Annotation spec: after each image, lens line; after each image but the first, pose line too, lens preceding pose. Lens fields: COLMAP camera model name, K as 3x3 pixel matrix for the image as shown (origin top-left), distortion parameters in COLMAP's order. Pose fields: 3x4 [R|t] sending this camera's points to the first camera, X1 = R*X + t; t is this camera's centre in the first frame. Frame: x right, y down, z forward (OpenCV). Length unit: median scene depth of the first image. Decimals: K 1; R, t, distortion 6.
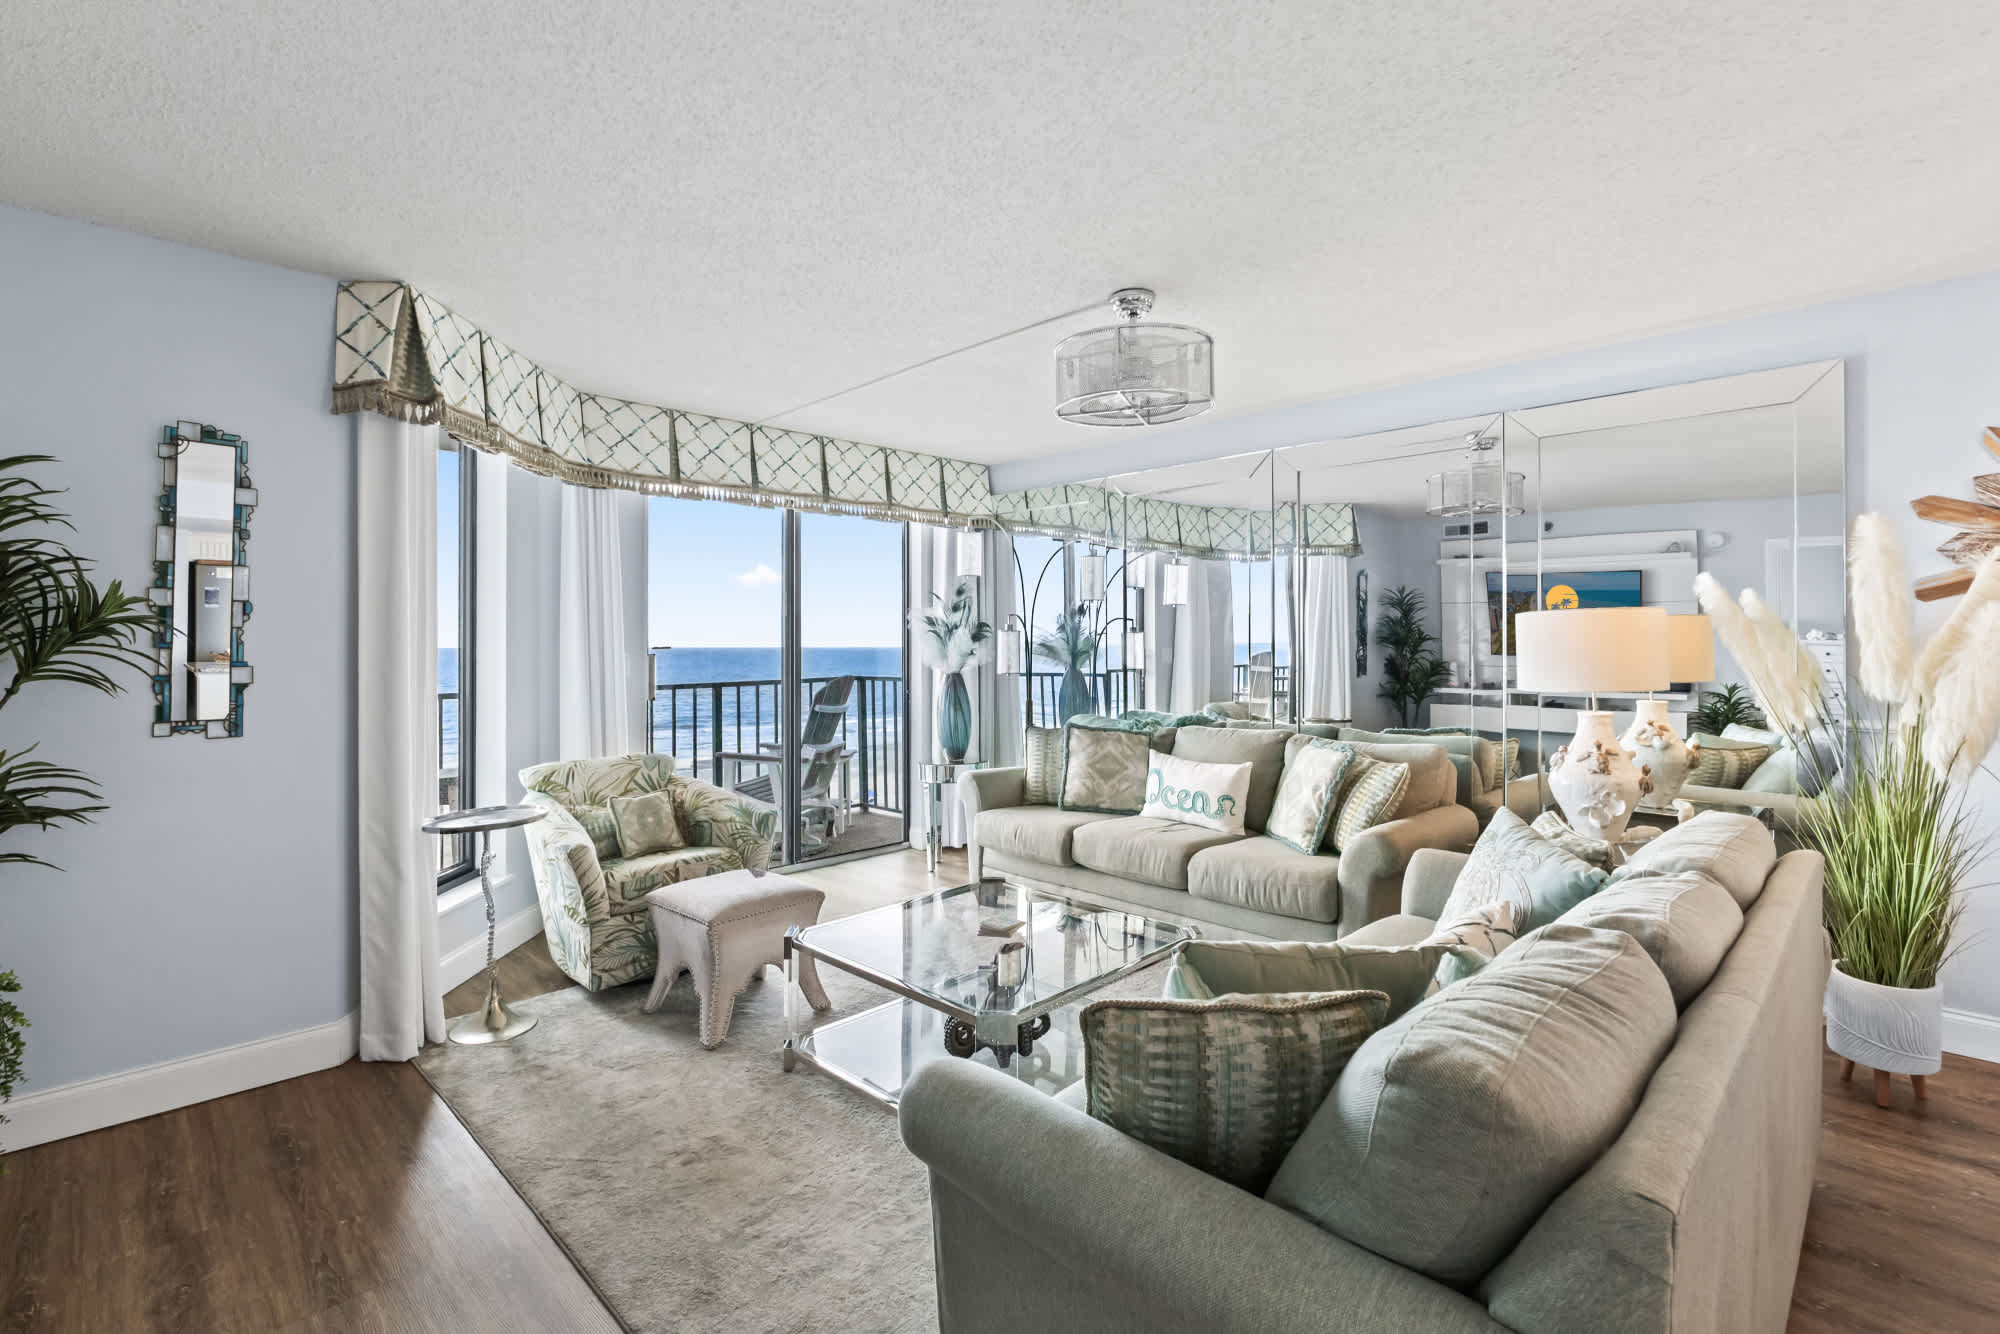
lens RADIAL K [[911.9, 0, 985.7], [0, 911.9, 646.5], [0, 0, 1]] dist [0.002742, -0.004524]
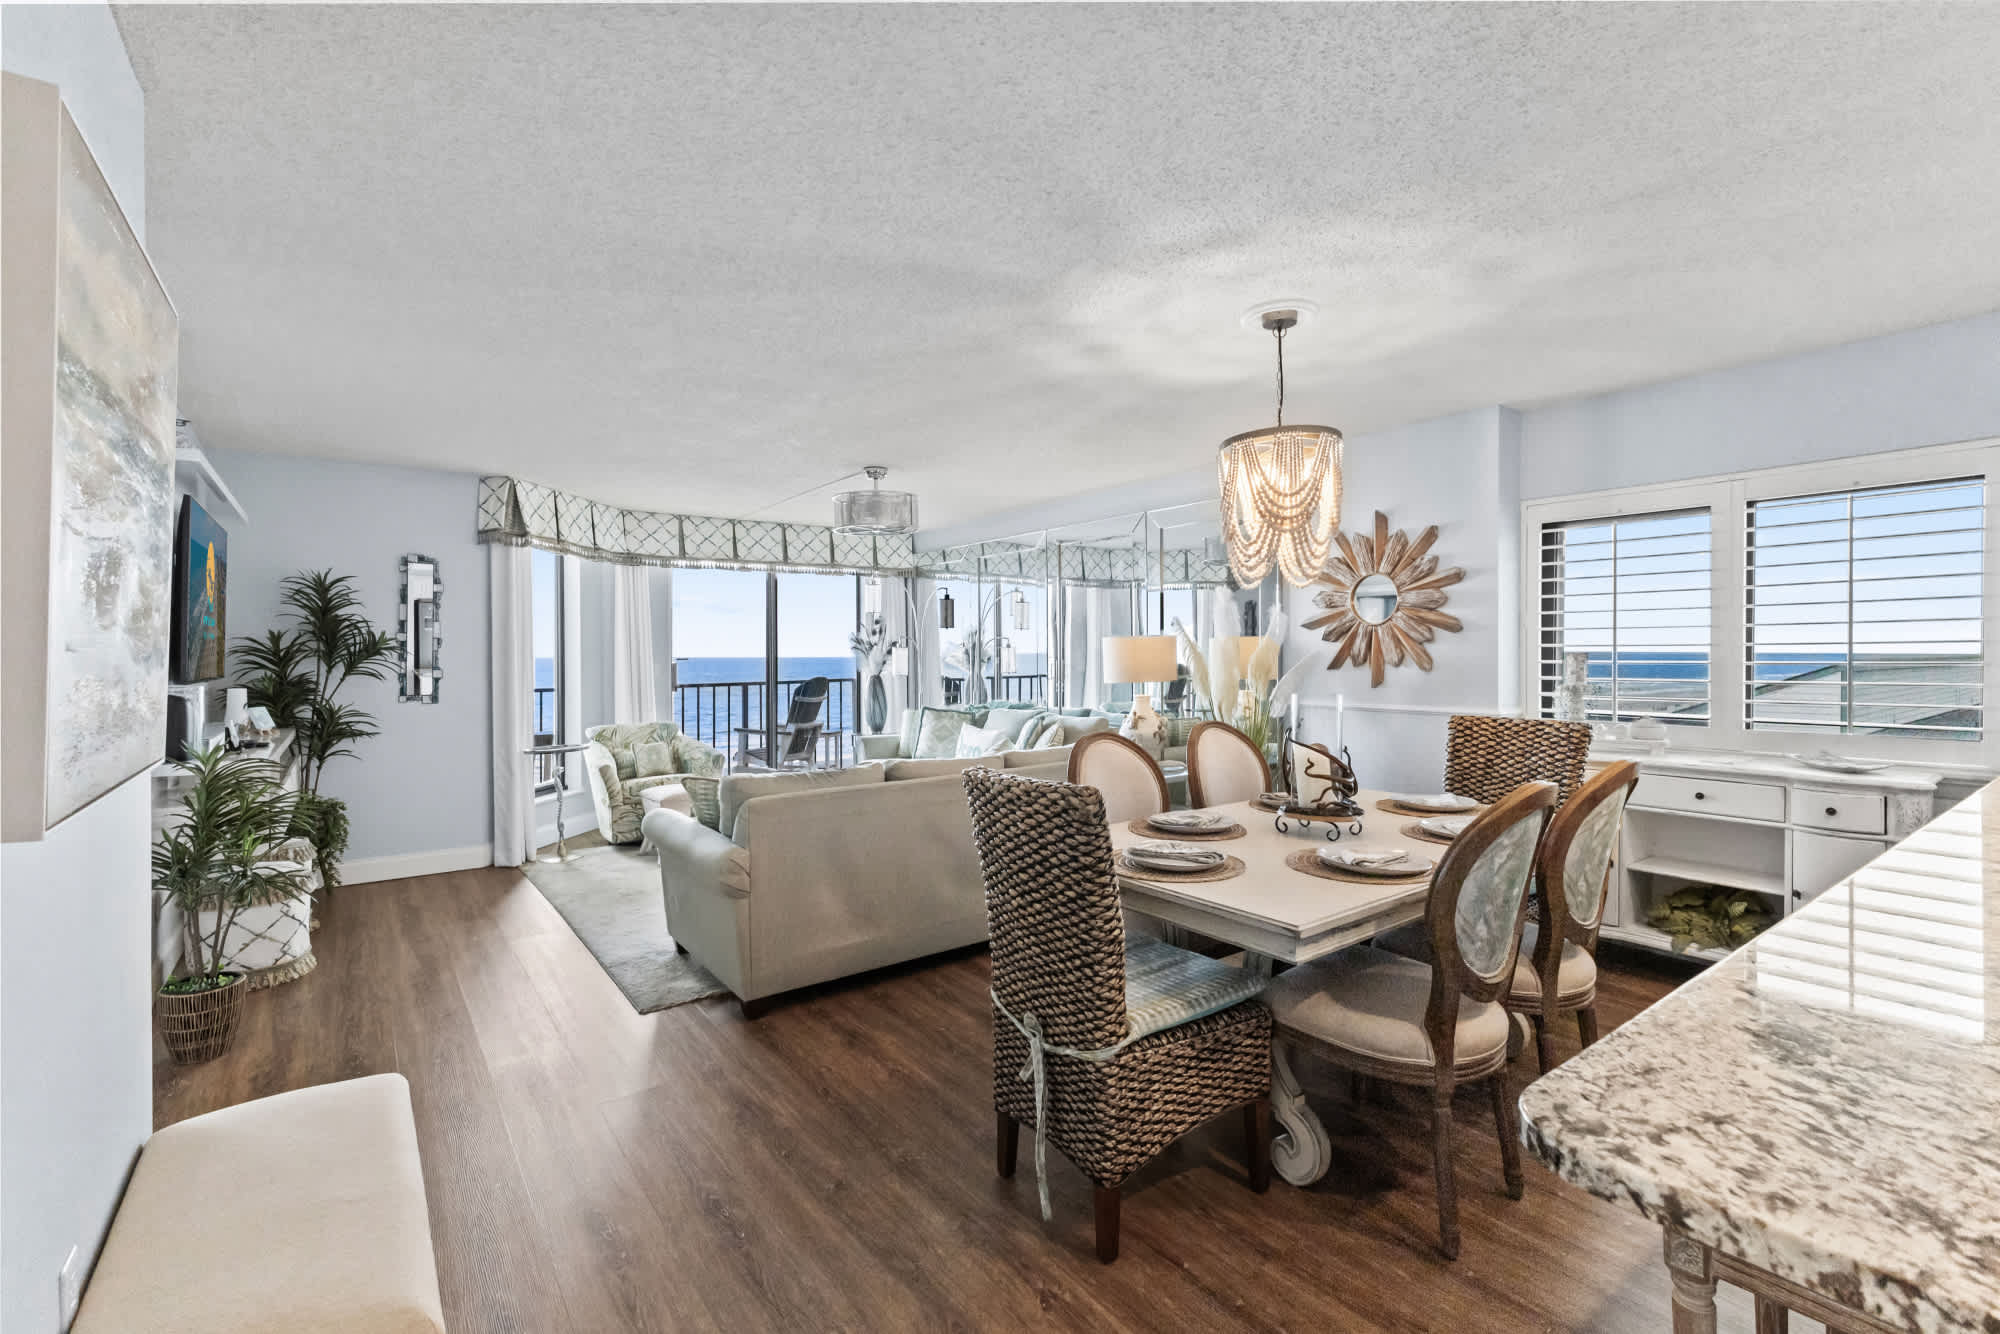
lens RADIAL K [[883.1, 0, 998.6], [0, 883.1, 665.8], [0, 0, 1]] dist [0.026602, -0.005952]
pose [[0.990115, -0.003123, -0.140221, 0.540442], [0.004592, 0.999938, 0.010150, -0.001307], [0.140180, -0.010694, 0.990068, -0.612408]]
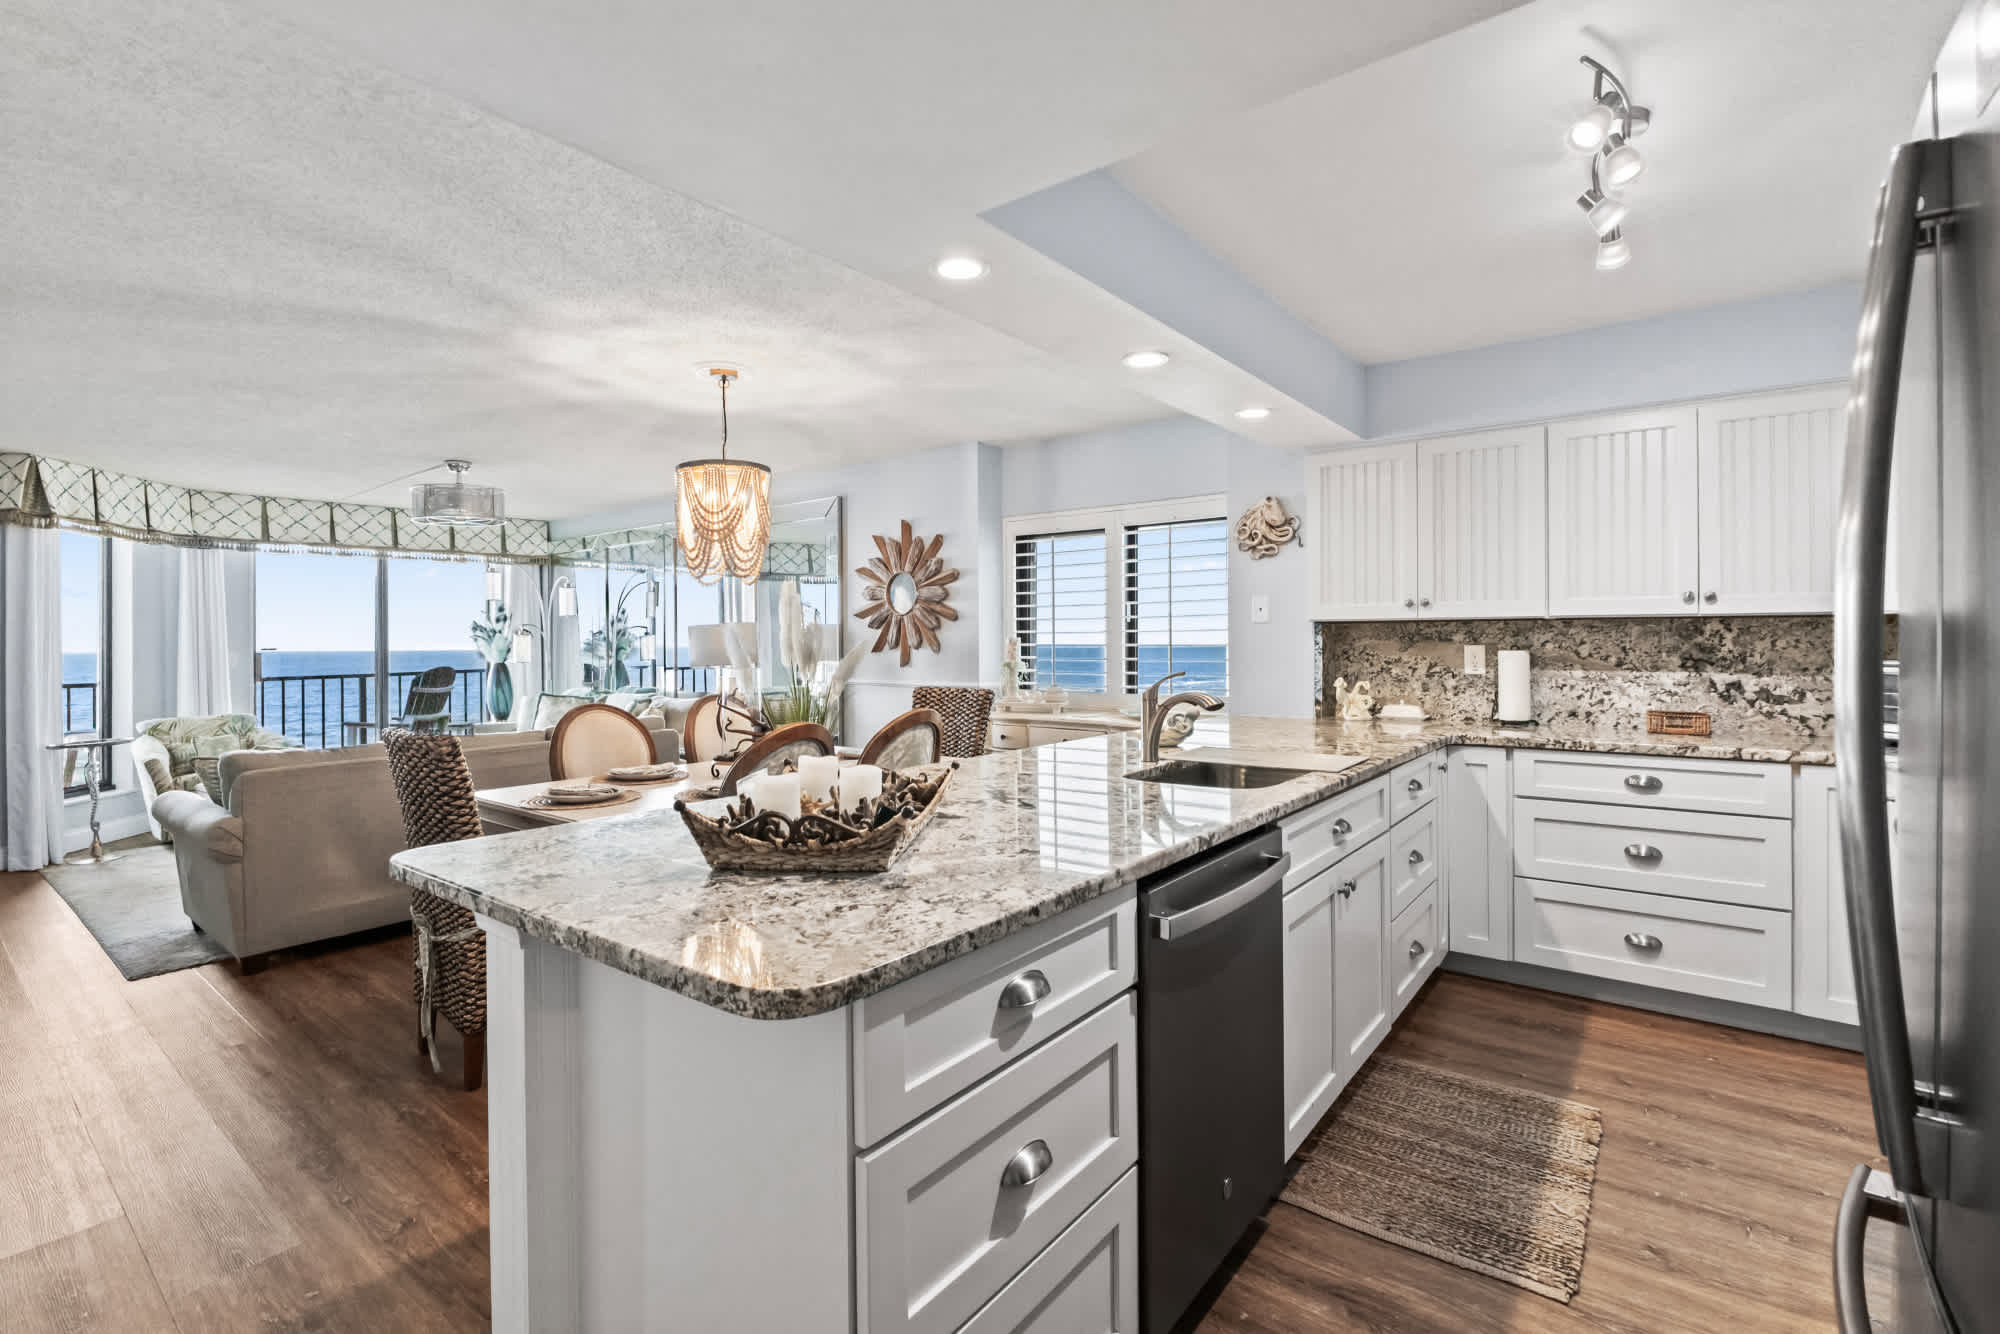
lens RADIAL K [[911.9, 0, 993.9], [0, 911.9, 640.1], [0, 0, 1]] dist [0.002742, -0.004524]
pose [[0.992565, -0.008505, 0.121414, 0.853845], [0.009270, 0.999941, -0.005741, 0.009527], [-0.121358, 0.006824, 0.992585, -0.851103]]
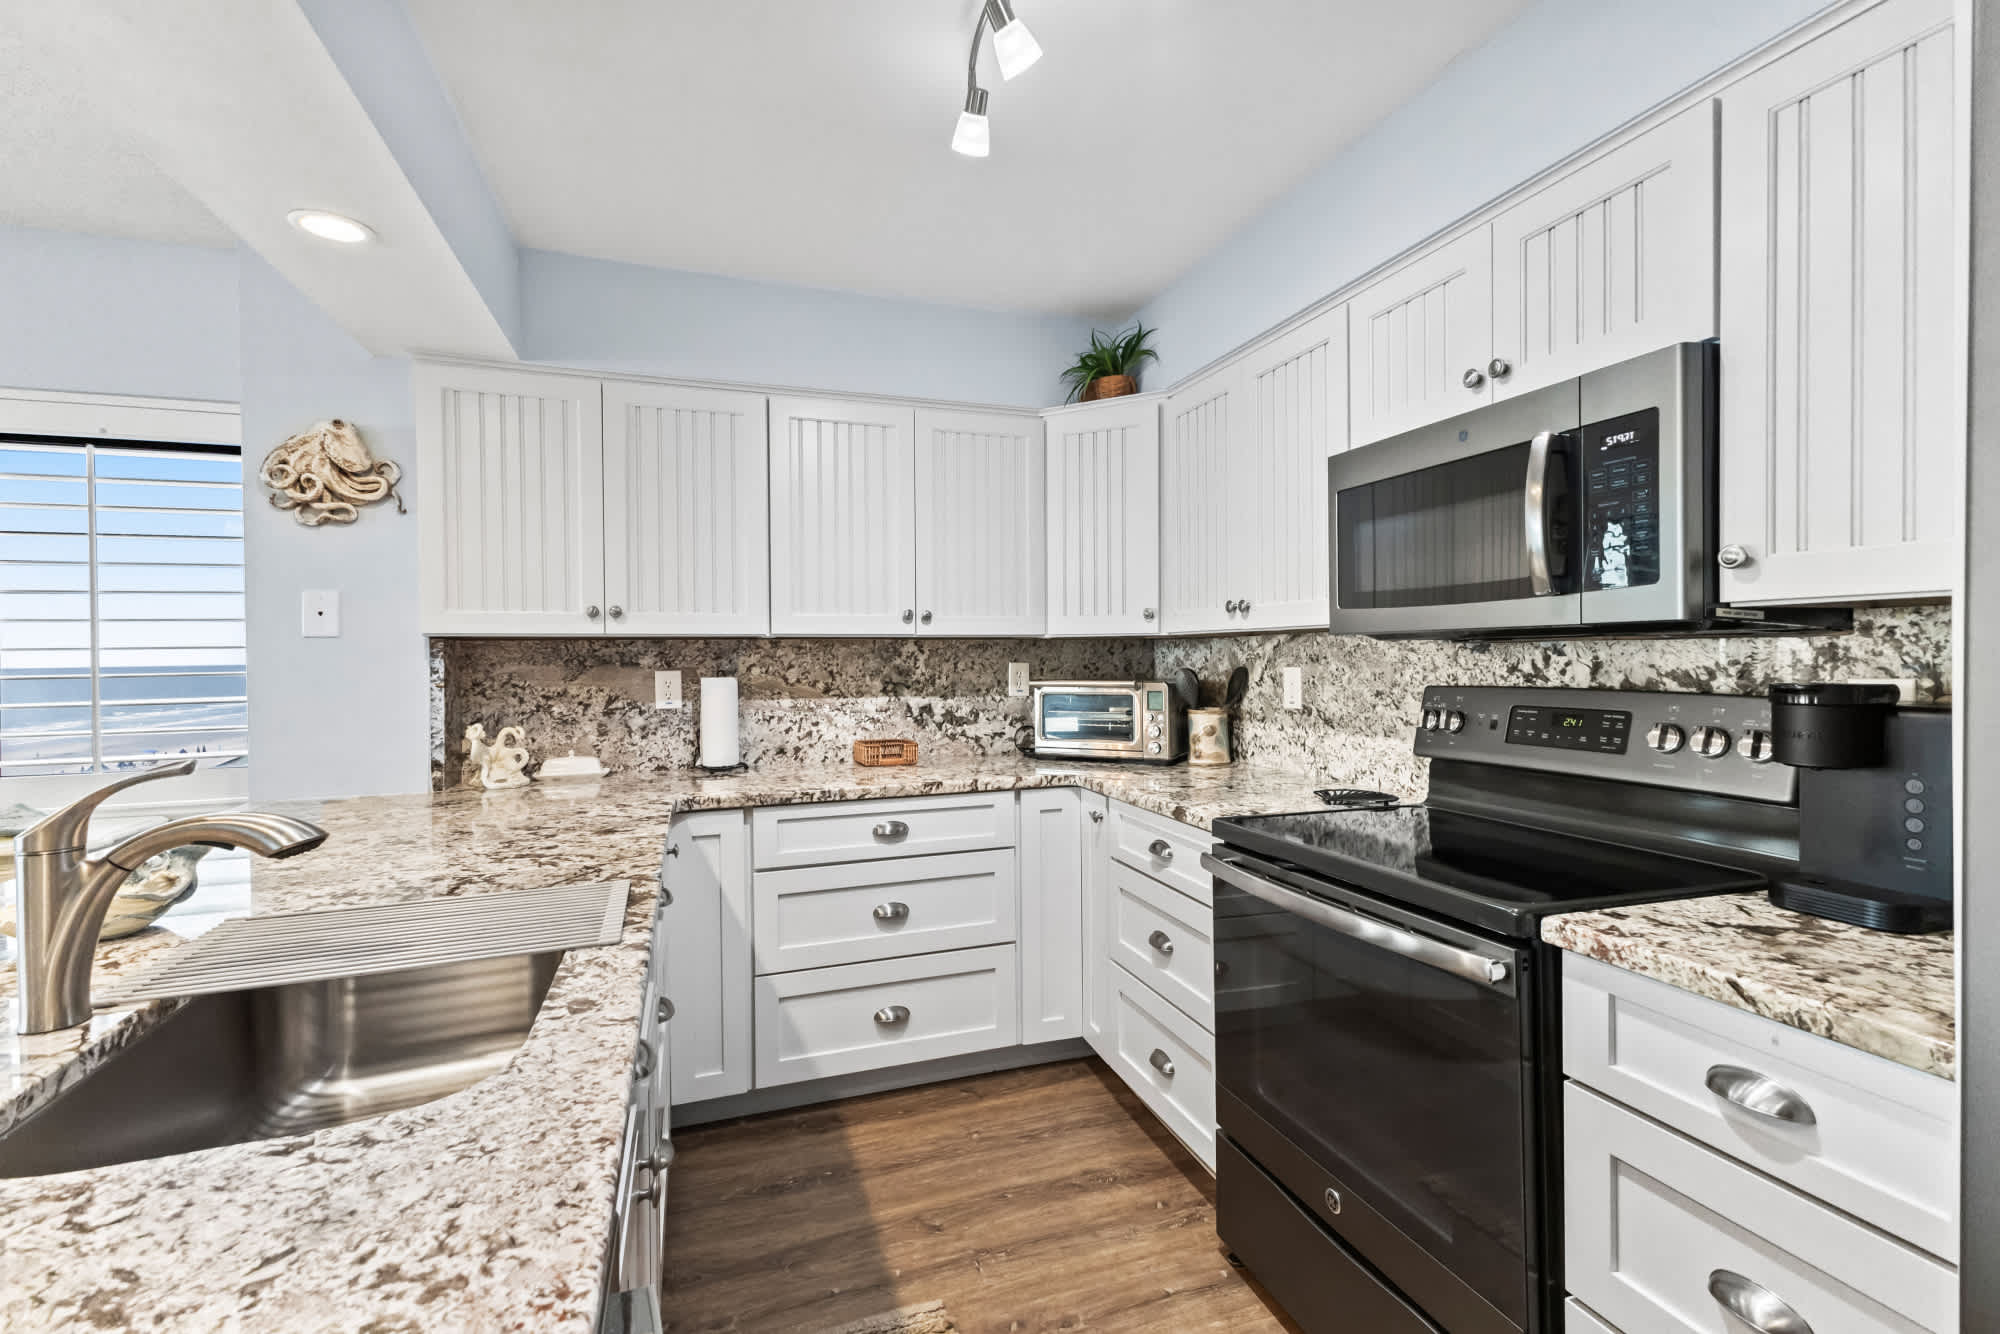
lens RADIAL K [[883.1, 0, 1004.3], [0, 883.1, 662.5], [0, 0, 1]] dist [0.026602, -0.005952]
pose [[0.437060, -0.017344, 0.899265, 0.956311], [0.014569, 0.999819, 0.012203, 0.002059], [-0.899314, 0.007768, 0.437233, -0.489370]]
